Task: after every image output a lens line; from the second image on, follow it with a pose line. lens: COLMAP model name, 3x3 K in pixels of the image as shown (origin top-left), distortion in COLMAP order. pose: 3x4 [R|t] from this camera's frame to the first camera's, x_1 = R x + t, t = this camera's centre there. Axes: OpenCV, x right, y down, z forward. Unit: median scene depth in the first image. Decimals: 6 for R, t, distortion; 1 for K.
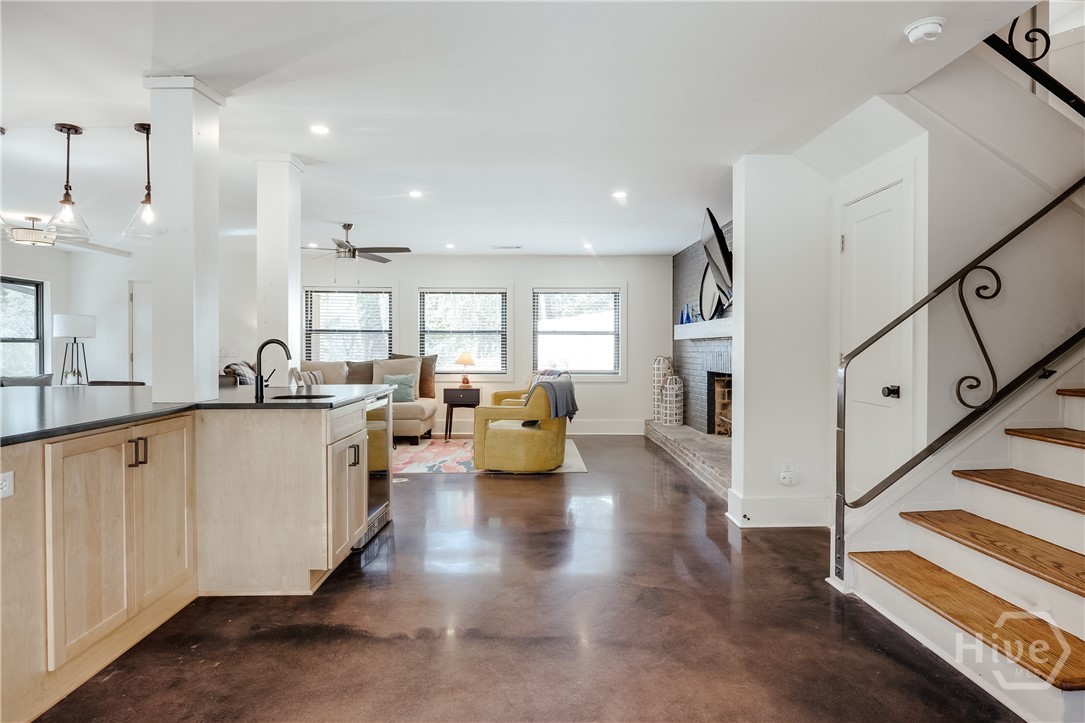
lens RADIAL K [[608.6, 0, 543.3], [0, 608.6, 354.6], [0, 0, 1]] dist [-0.001852, -0.000193]
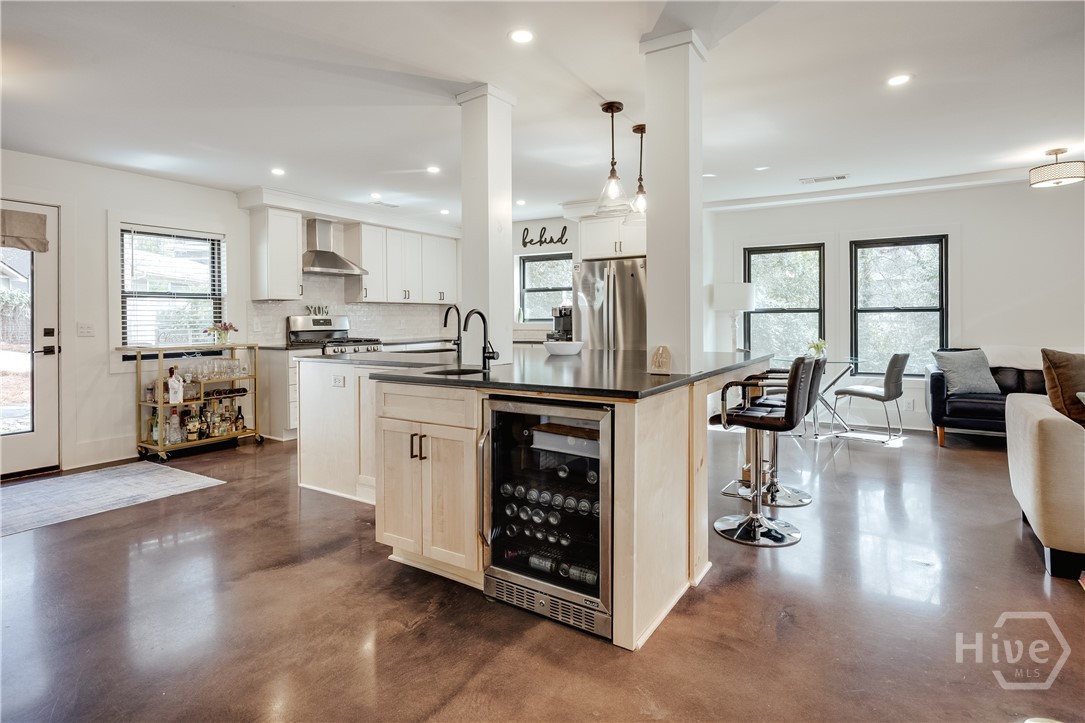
lens RADIAL K [[563.6, 0, 539.9], [0, 563.6, 325.7], [0, 0, 1]] dist [-0.009066, -0.000785]
pose [[-0.550191, 0.009066, -0.834990, 0.172779], [-0.003515, 0.999907, 0.013173, -0.007829], [0.835031, 0.010183, -0.550108, 1.116067]]
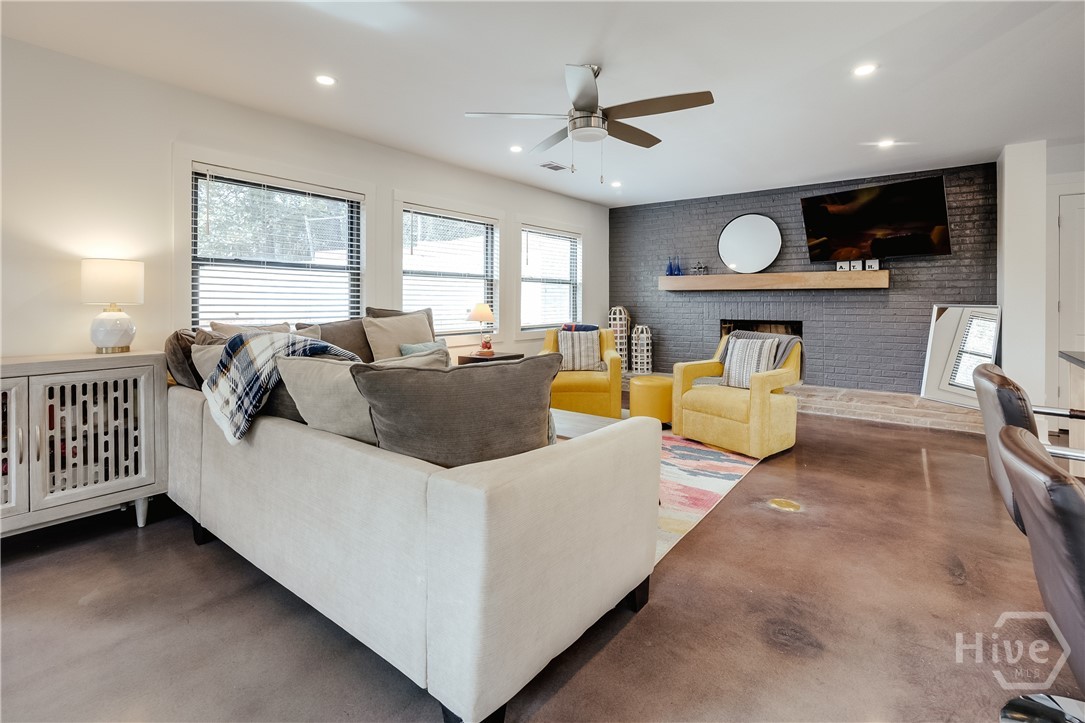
lens RADIAL K [[508.1, 0, 542.2], [0, 508.1, 300.3], [0, 0, 1]] dist [-0.003611, -0.000666]
pose [[0.626202, -0.001768, 0.779659, -0.963521], [0.006959, 0.999970, -0.003322, -0.009782], [-0.779630, 0.007506, 0.626196, 1.037860]]
